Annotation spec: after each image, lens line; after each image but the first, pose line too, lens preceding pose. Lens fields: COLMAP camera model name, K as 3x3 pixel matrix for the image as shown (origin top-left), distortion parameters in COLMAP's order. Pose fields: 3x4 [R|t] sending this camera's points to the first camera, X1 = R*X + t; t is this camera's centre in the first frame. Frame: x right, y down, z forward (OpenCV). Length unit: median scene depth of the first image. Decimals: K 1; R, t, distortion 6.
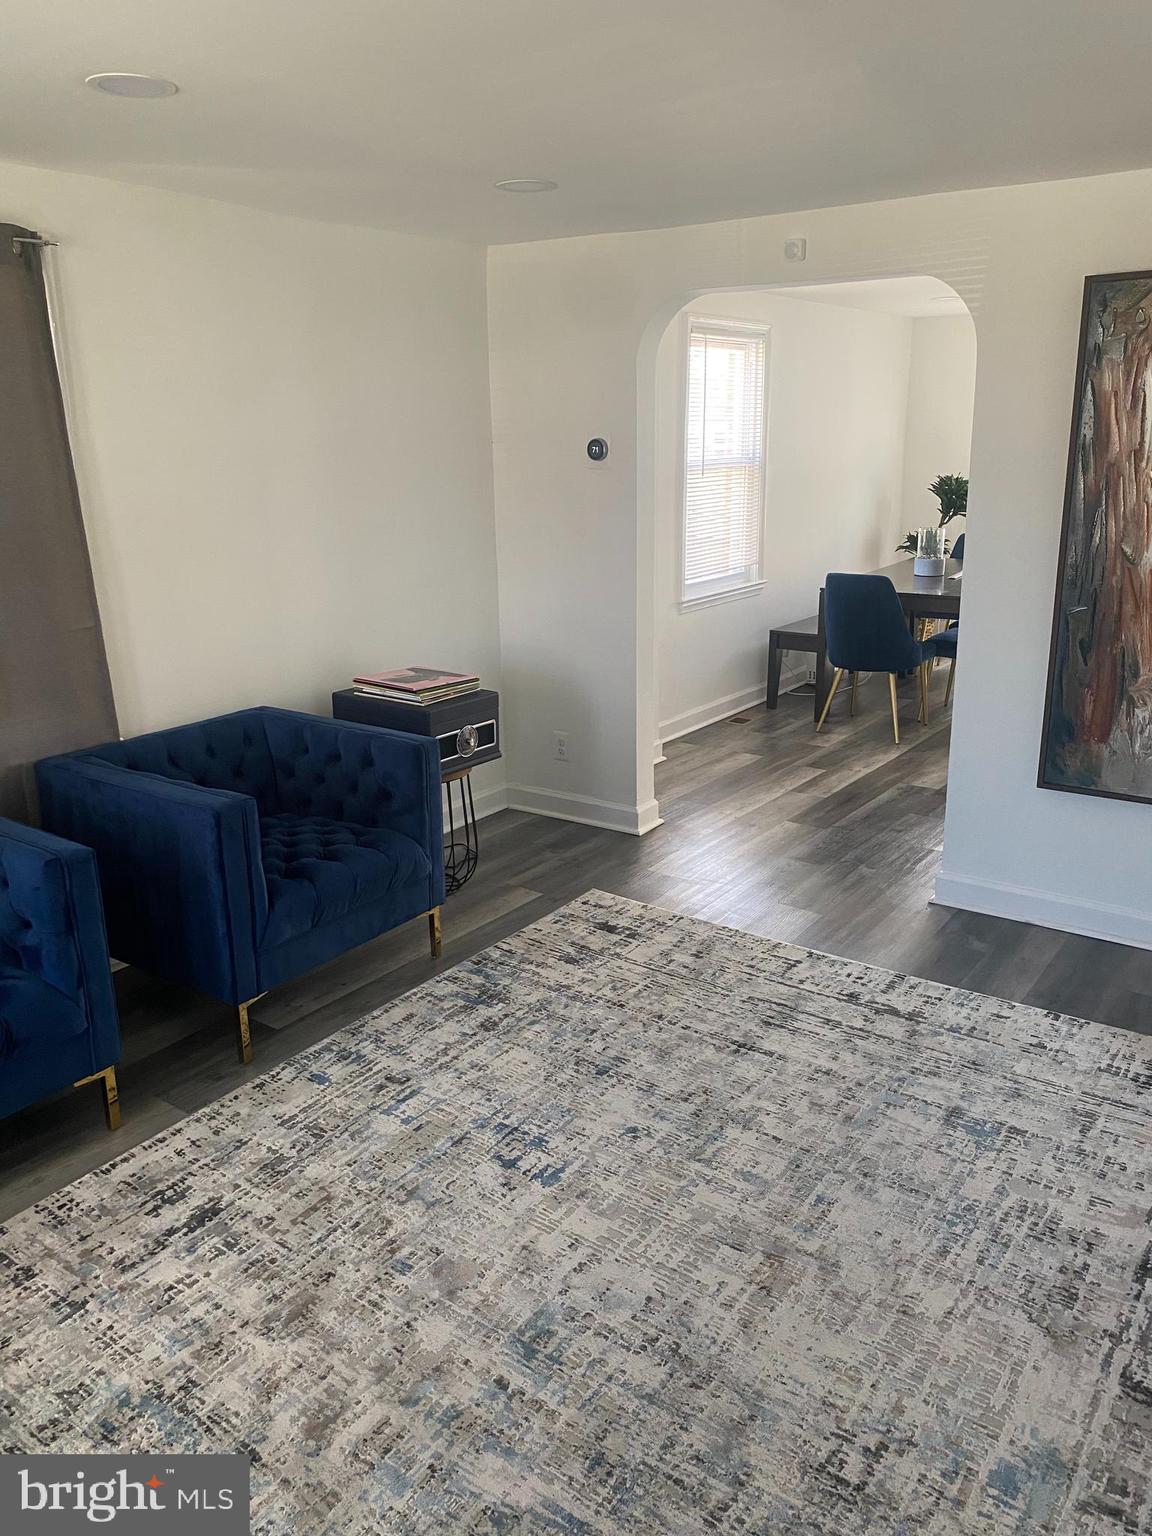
lens RADIAL K [[1163.8, 0, 590.5], [0, 1163.8, 758.6], [0, 0, 1]] dist [0.145609, -0.373004]
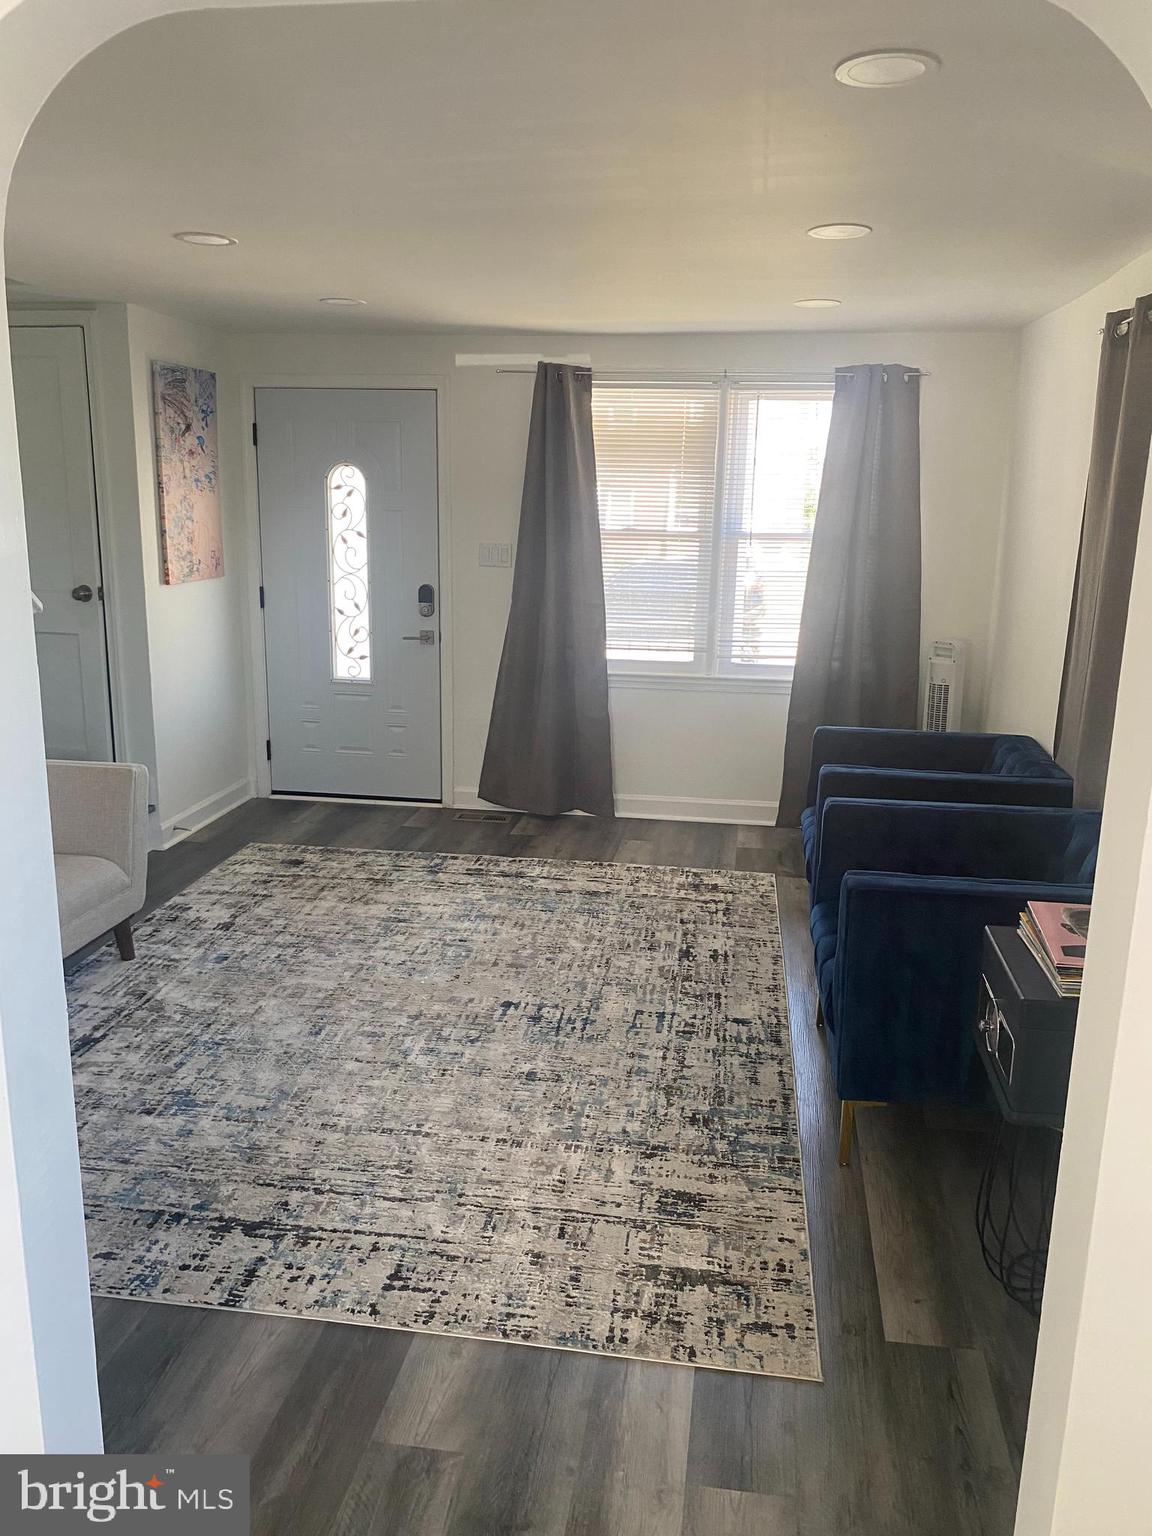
lens RADIAL K [[1163.8, 0, 590.5], [0, 1163.8, 758.6], [0, 0, 1]] dist [0.145609, -0.373004]
pose [[-0.890523, 0.096658, -0.444550, 0.371972], [-0.128929, 0.883486, 0.450367, -0.436225], [0.436286, 0.458378, -0.774303, 1.553365]]
